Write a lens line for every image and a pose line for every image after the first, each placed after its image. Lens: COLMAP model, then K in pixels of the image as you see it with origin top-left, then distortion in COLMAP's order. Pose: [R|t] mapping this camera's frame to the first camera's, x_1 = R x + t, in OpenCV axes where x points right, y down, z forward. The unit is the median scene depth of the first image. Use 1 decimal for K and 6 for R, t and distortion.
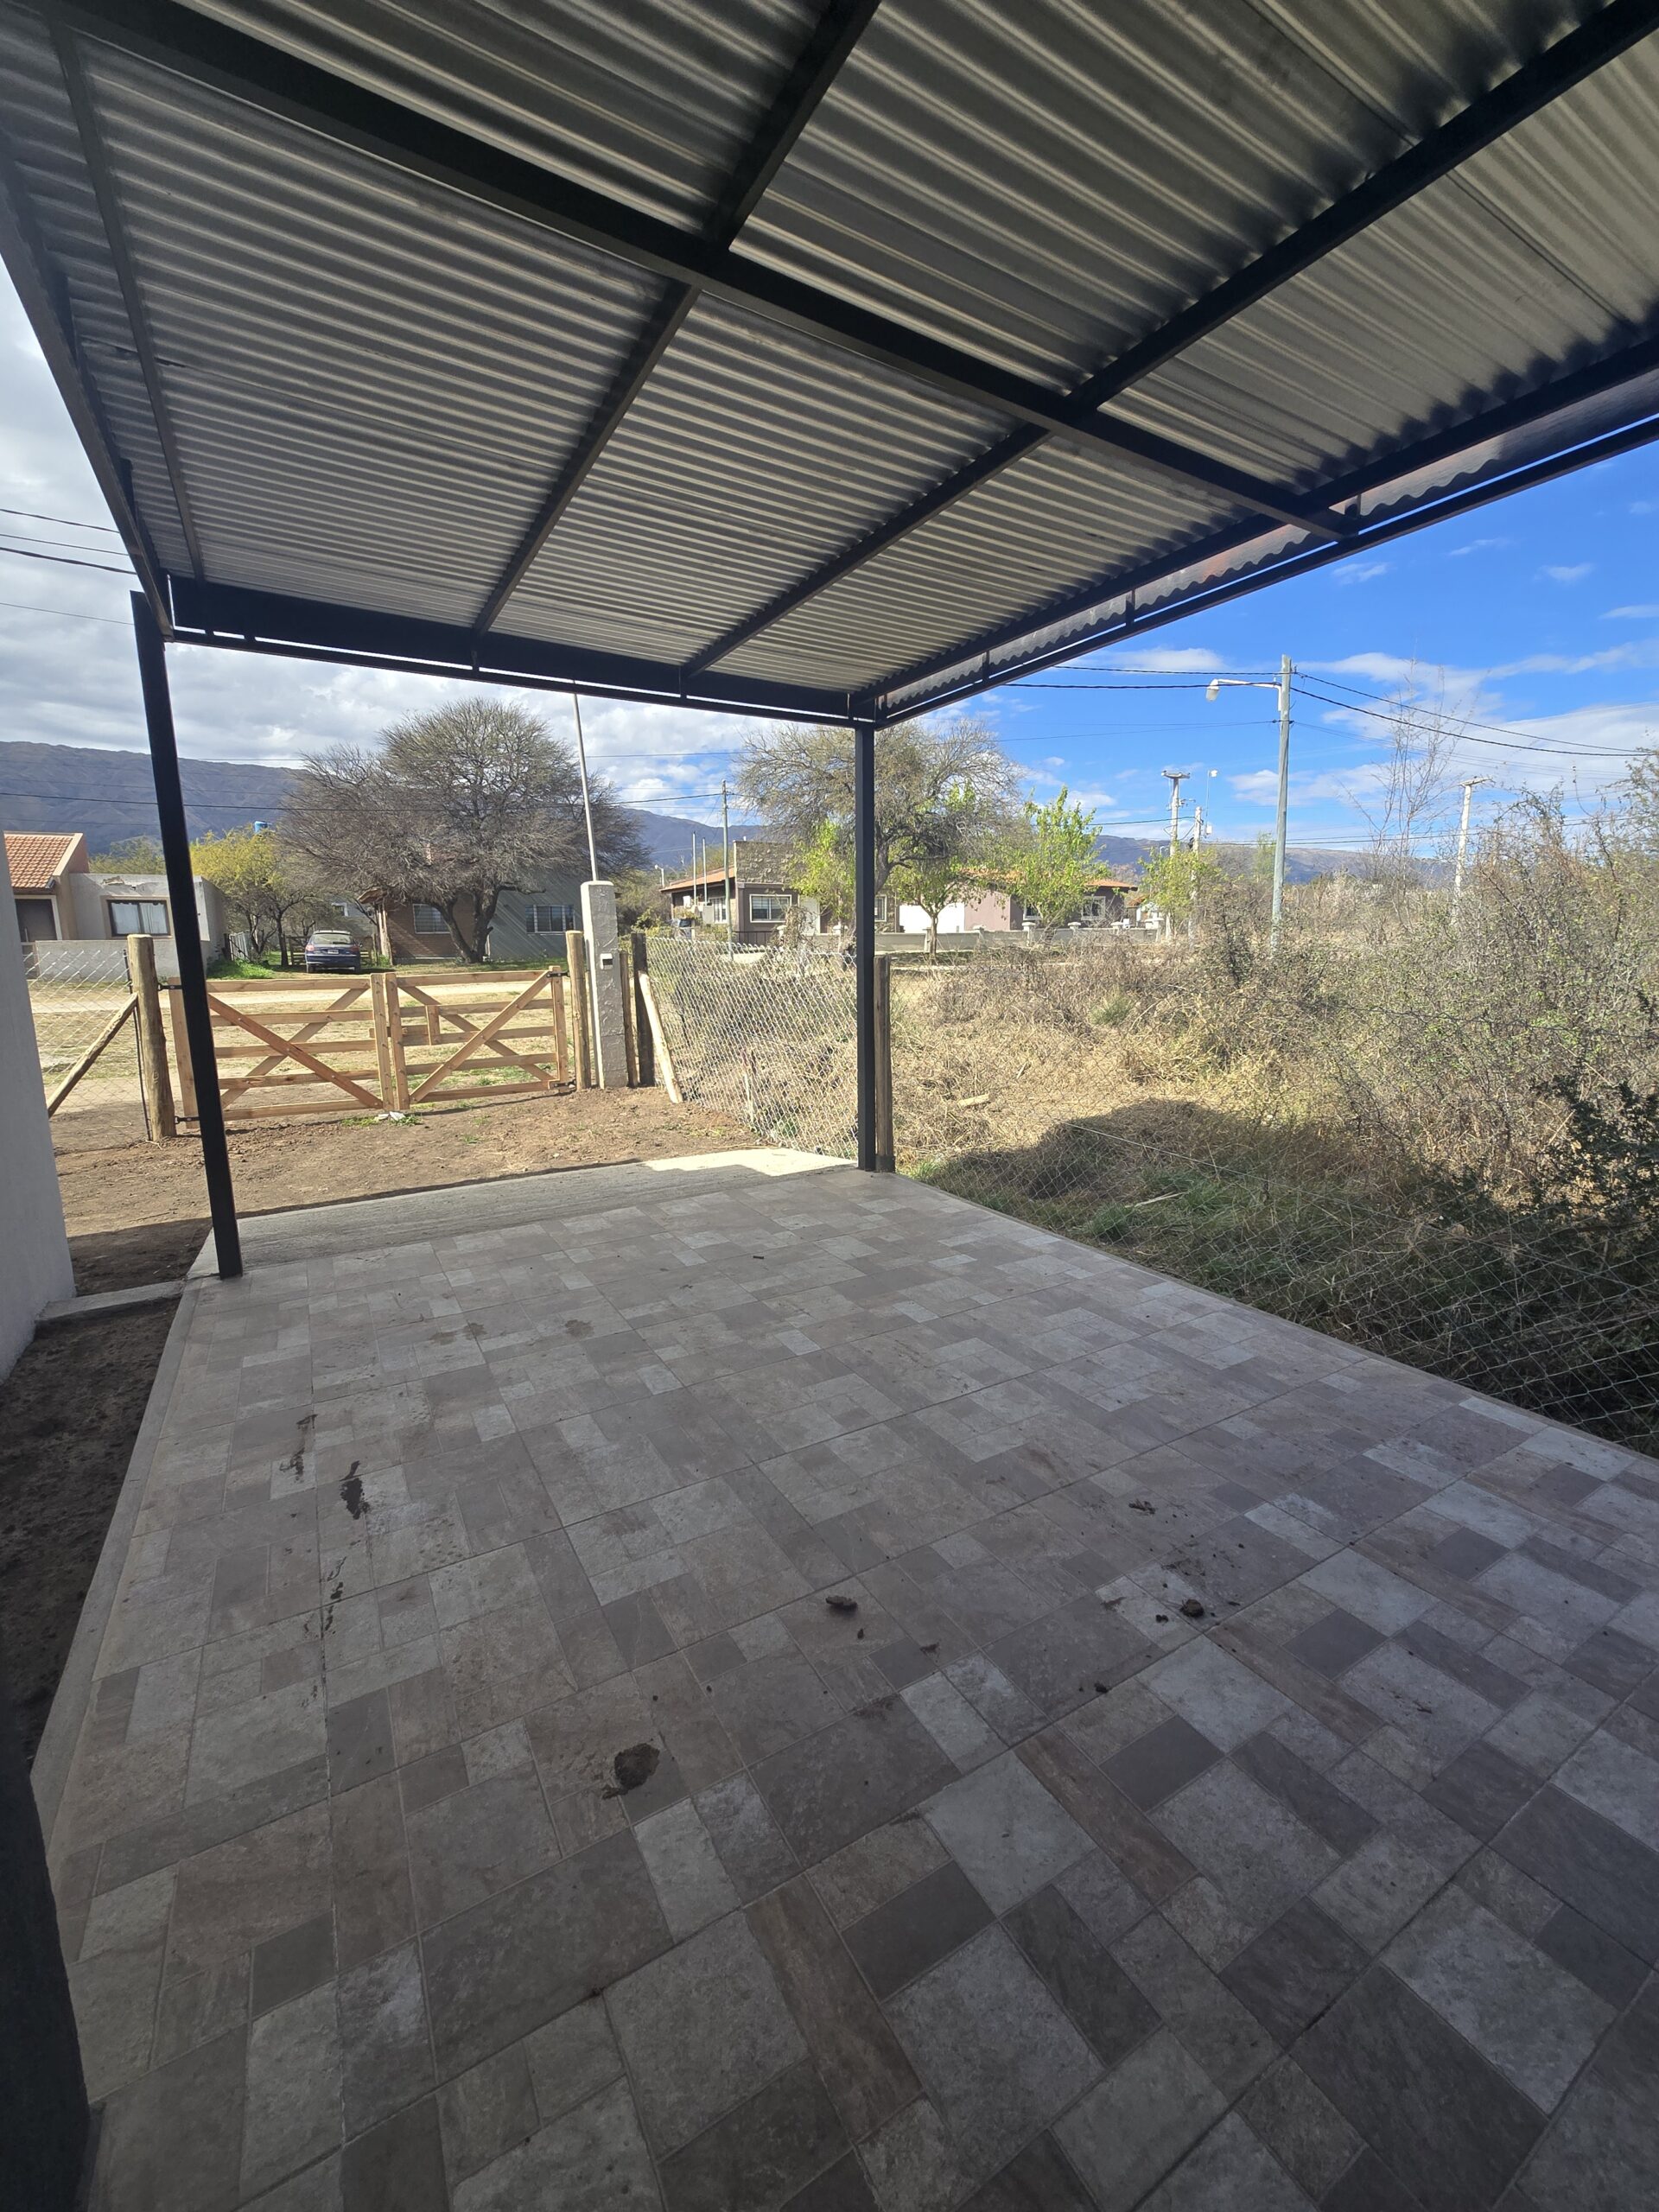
lens RADIAL K [[900.4, 0, 834.4], [0, 900.4, 1093.9], [0, 0, 1]] dist [-0.002847, -0.000052]
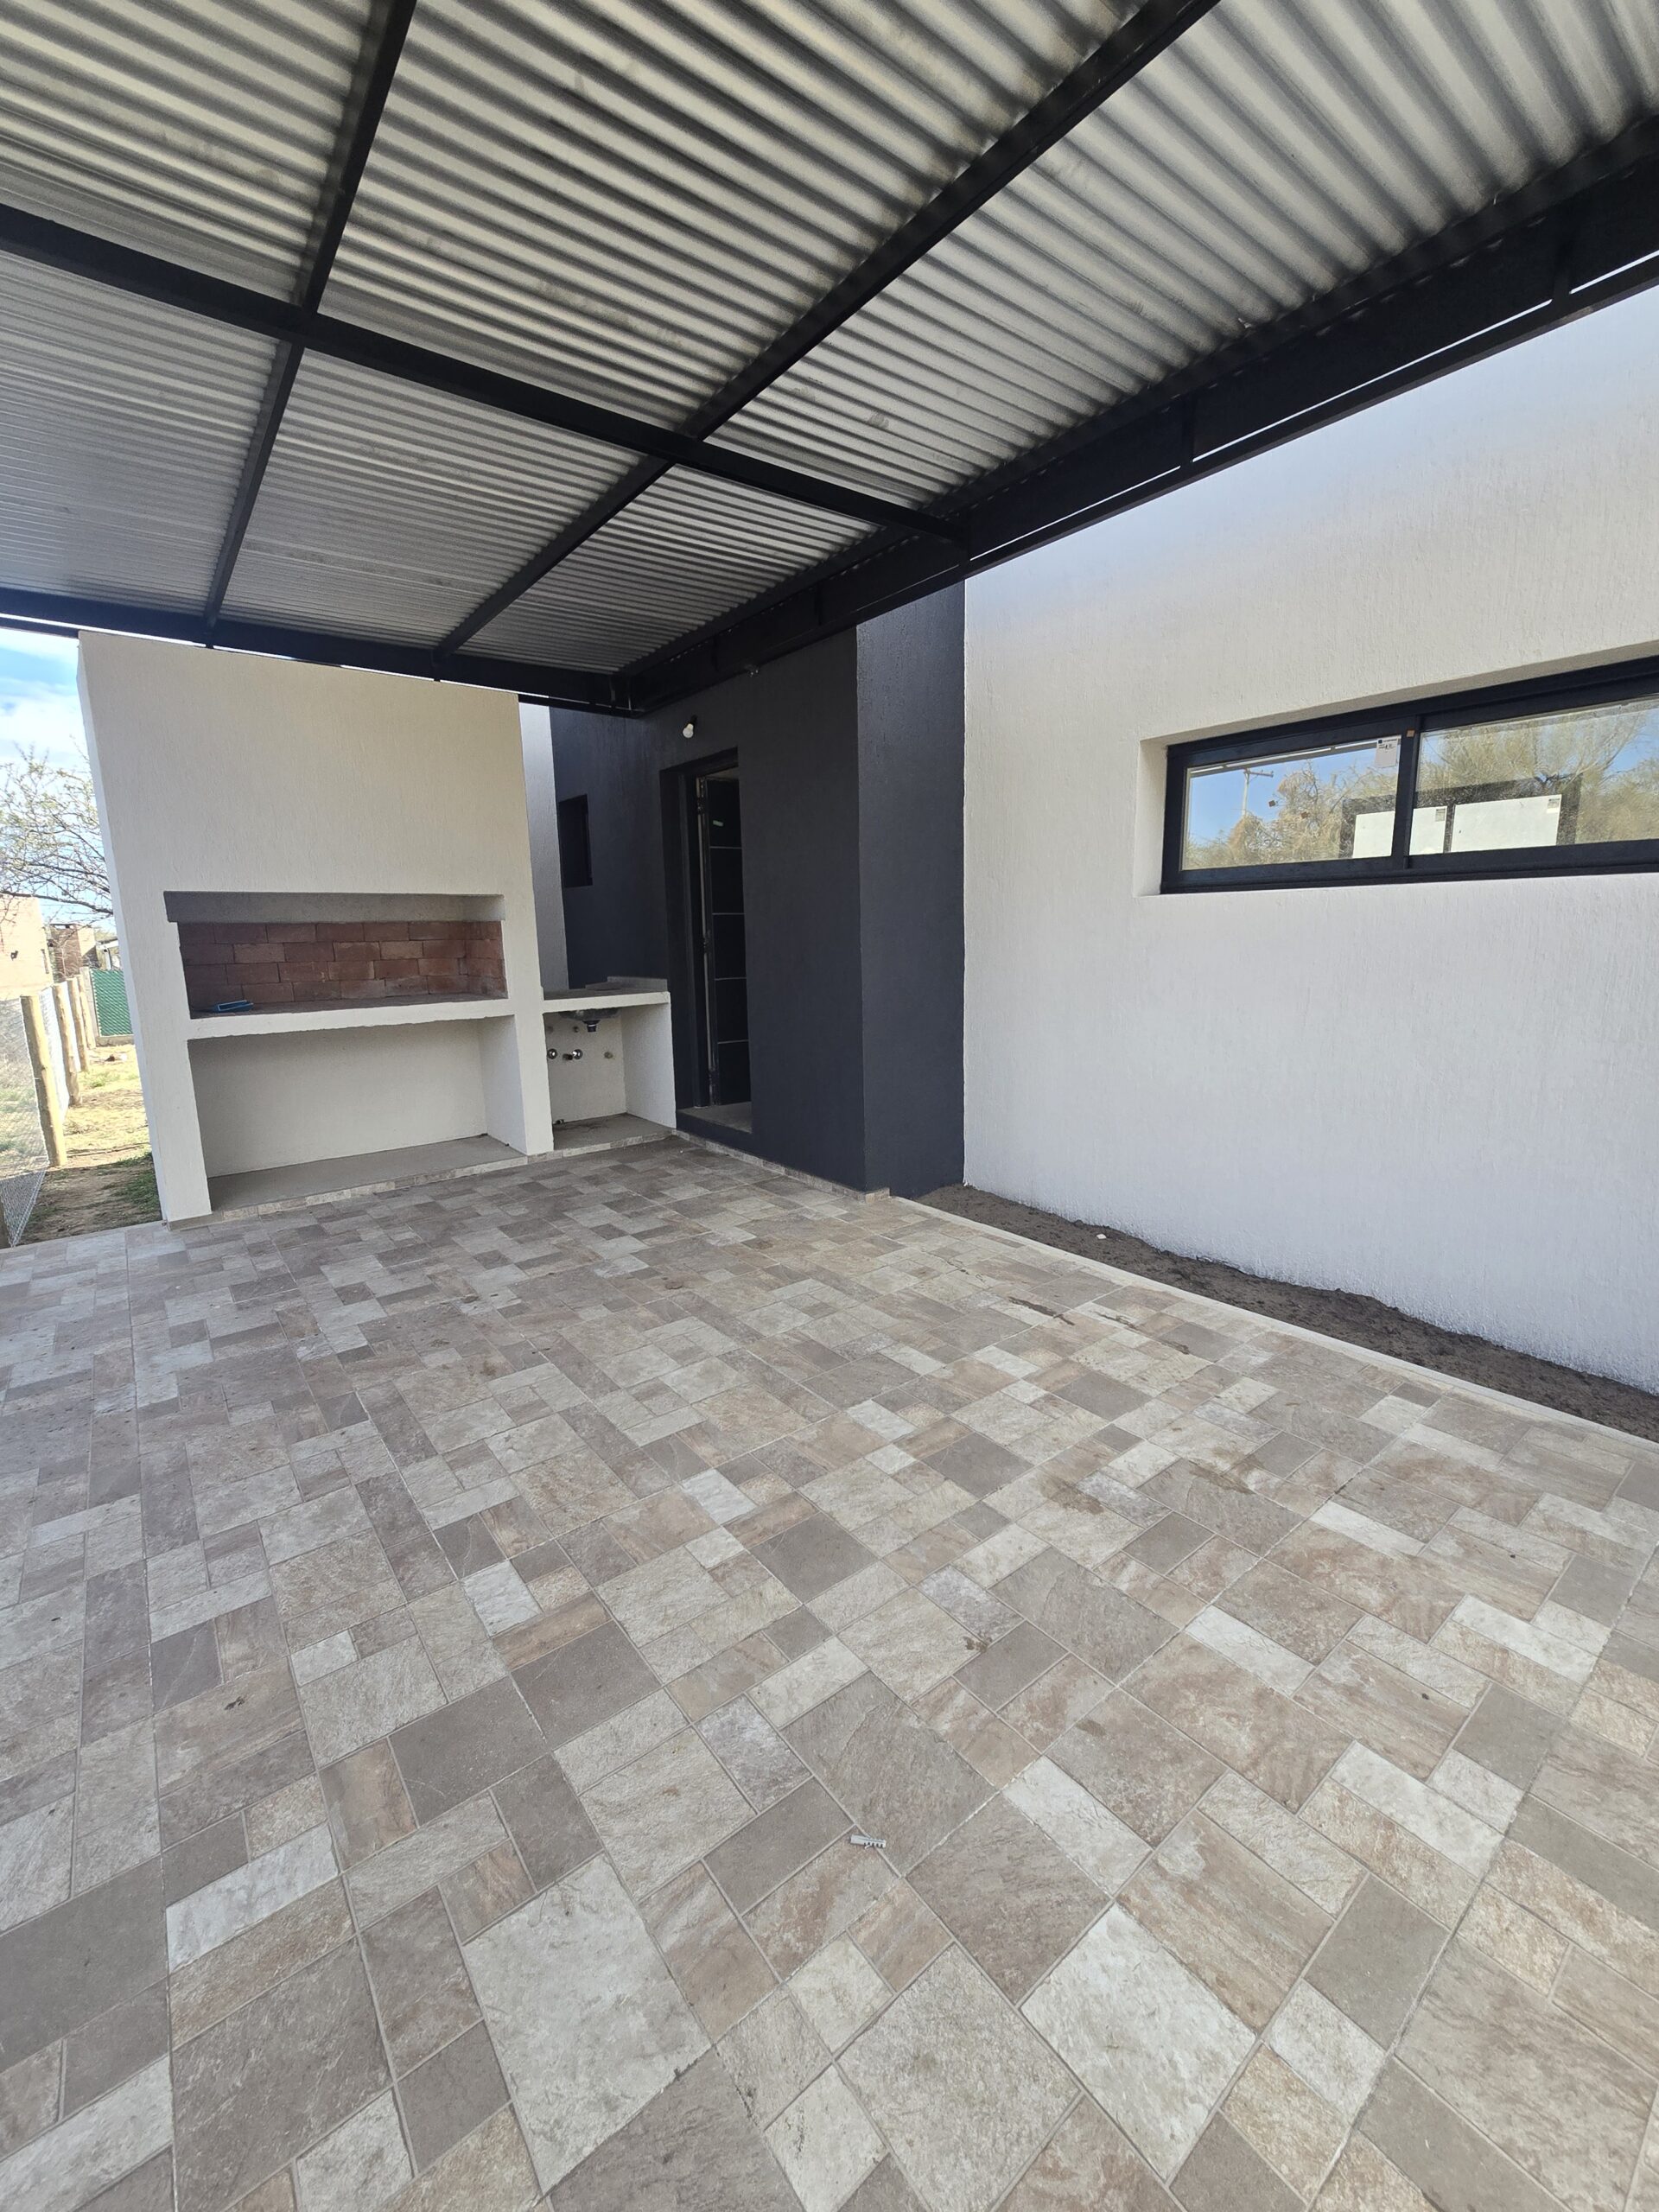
lens RADIAL K [[904.8, 0, 831.7], [0, 904.8, 1098.0], [0, 0, 1]] dist [-0.002268, 0.000003]
pose [[-0.990828, 0.056672, -0.122668, -0.064681], [0.010826, 0.938177, 0.345987, -0.250999], [0.134692, 0.341485, -0.930186, 1.655396]]
